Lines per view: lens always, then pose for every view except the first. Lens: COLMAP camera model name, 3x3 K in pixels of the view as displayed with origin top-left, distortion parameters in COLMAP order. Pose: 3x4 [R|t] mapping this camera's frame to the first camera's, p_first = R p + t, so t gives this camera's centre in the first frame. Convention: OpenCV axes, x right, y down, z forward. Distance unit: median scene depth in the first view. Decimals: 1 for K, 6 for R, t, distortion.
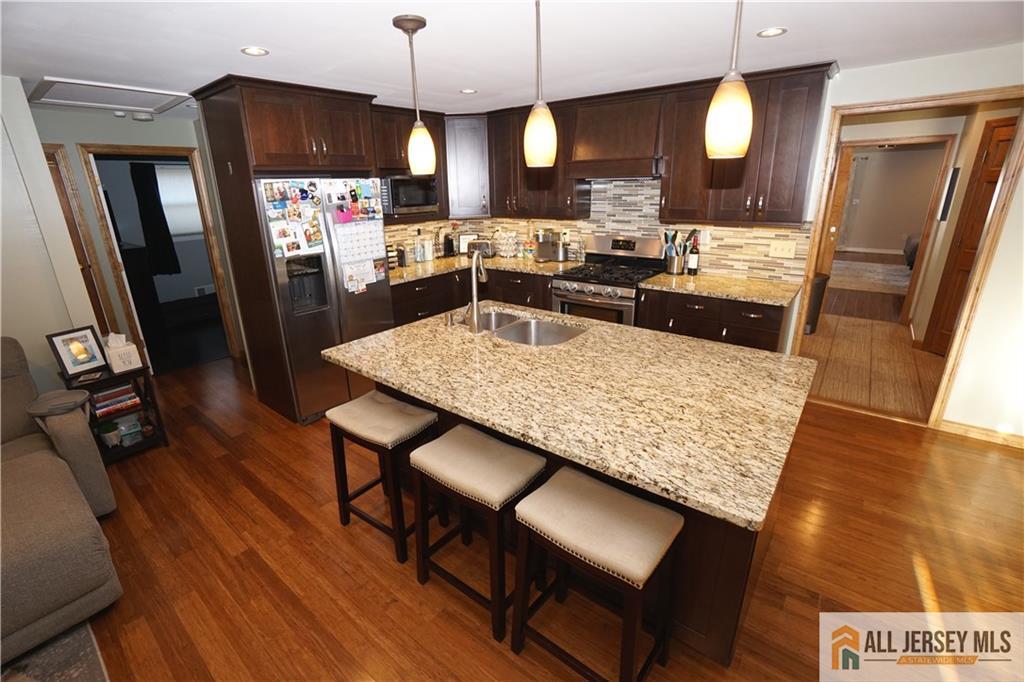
lens RADIAL K [[451.2, 0, 499.1], [0, 451.2, 330.3], [0, 0, 1]] dist [-0.061198, 0.021379]
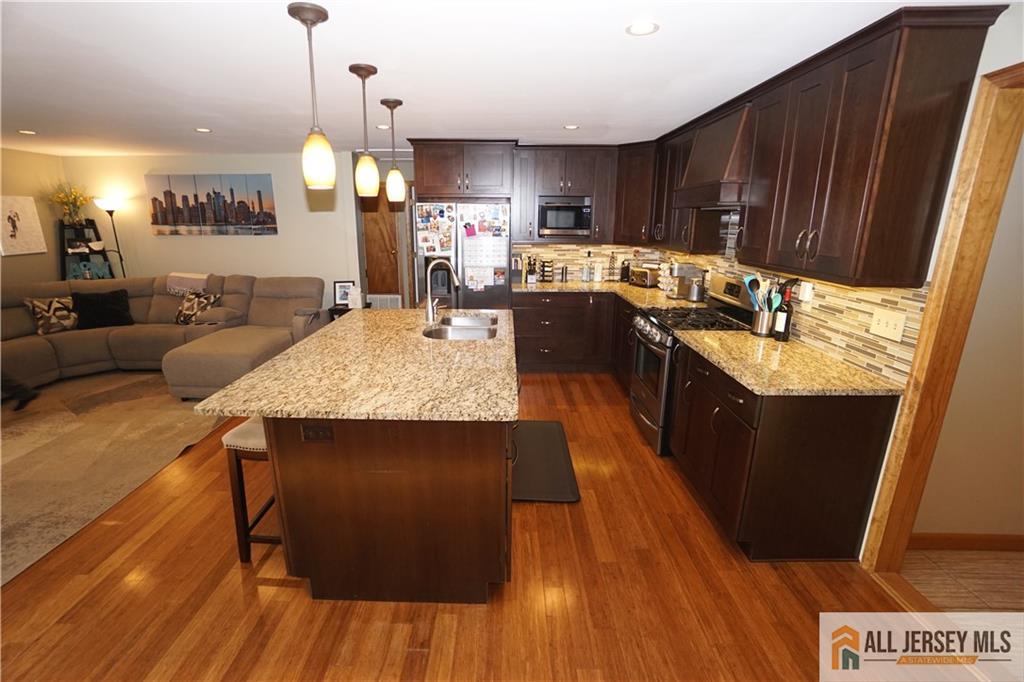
lens RADIAL K [[451.2, 0, 500.4], [0, 451.2, 331.0], [0, 0, 1]] dist [-0.061198, 0.021379]
pose [[0.623174, 0.217670, -0.751182, 0.859951], [-0.259353, 0.963654, 0.064081, -0.085145], [0.737828, 0.154887, 0.656977, 0.248651]]
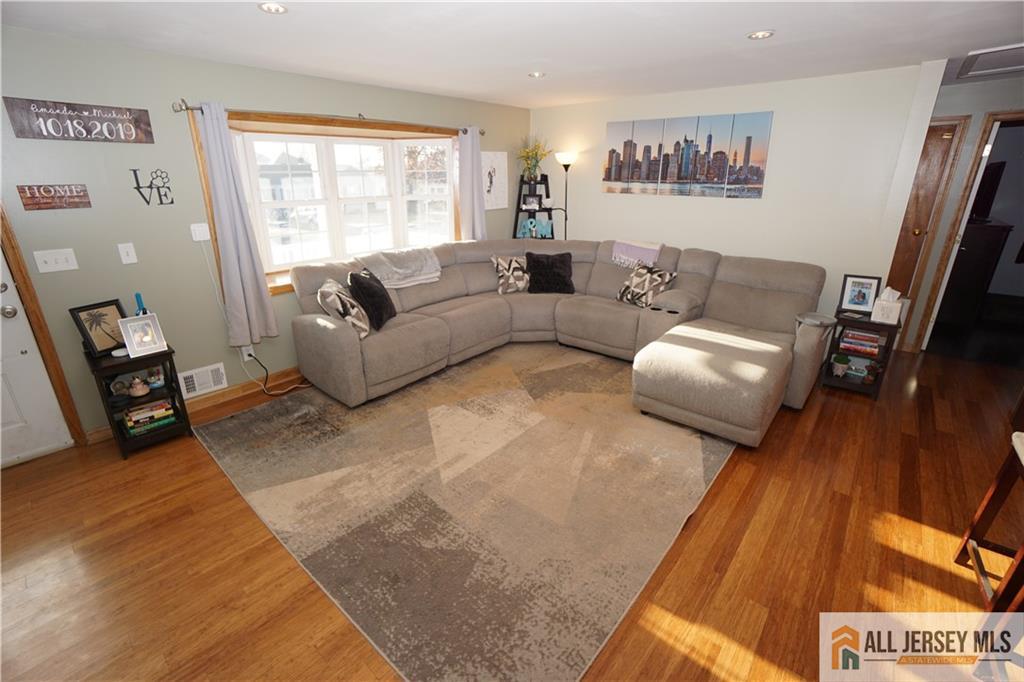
lens RADIAL K [[451.2, 0, 500.0], [0, 451.2, 334.0], [0, 0, 1]] dist [-0.061198, 0.021379]
pose [[-0.040585, 0.352372, -0.934980, 0.235093], [-0.299401, 0.888464, 0.347837, 0.022372], [0.953264, 0.294051, 0.069442, -0.004413]]
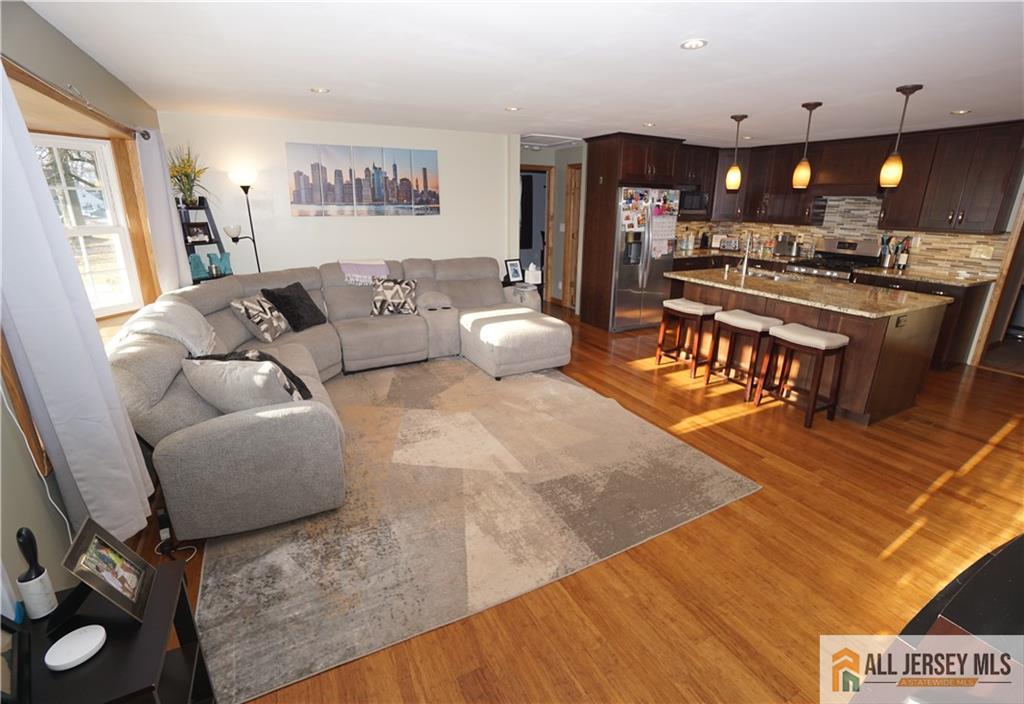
lens RADIAL K [[464.2, 0, 517.2], [0, 464.2, 343.9], [0, 0, 1]] dist [-0.051650, 0.006654]
pose [[0.922768, 0.142692, -0.357965, -0.159339], [-0.146735, 0.989047, 0.015998, 0.317228], [0.356327, 0.037763, 0.933598, -0.866510]]
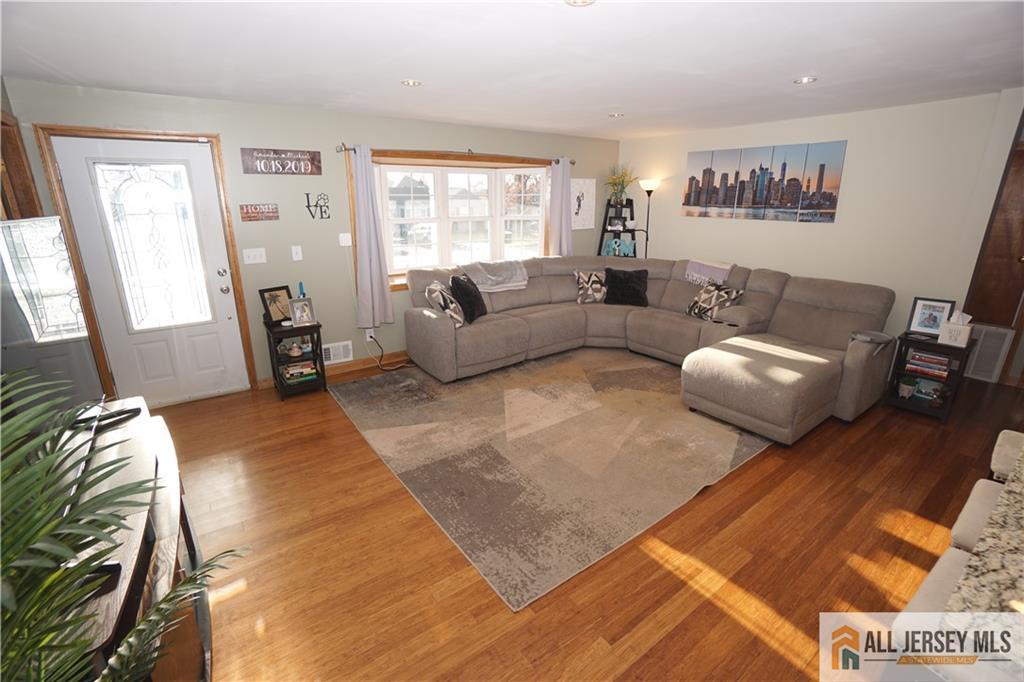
lens RADIAL K [[451.2, 0, 501.4], [0, 451.2, 334.5], [0, 0, 1]] dist [-0.061198, 0.021379]
pose [[-0.264917, 0.299456, -0.916594, 0.451715], [-0.285475, 0.883588, 0.371182, -0.015895], [0.921045, 0.359997, -0.148591, 0.087780]]
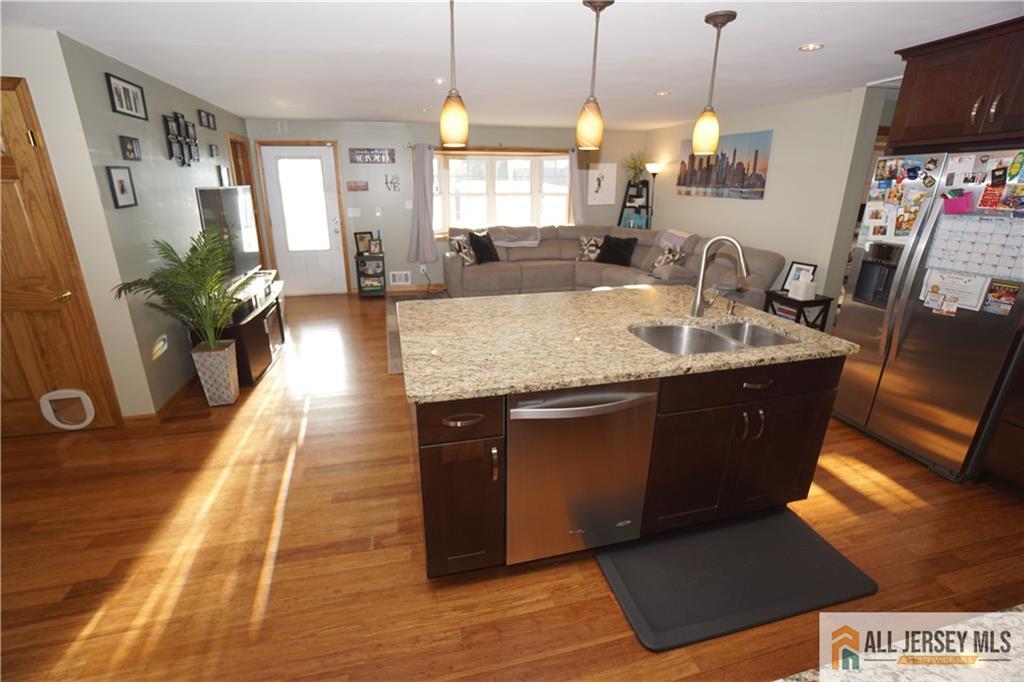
lens RADIAL K [[451.2, 0, 499.9], [0, 451.2, 333.2], [0, 0, 1]] dist [-0.061198, 0.021379]
pose [[-0.599255, 0.277337, -0.750984, 0.761875], [-0.232399, 0.837414, 0.494700, -0.279272], [0.766083, 0.470980, -0.437372, 0.910766]]
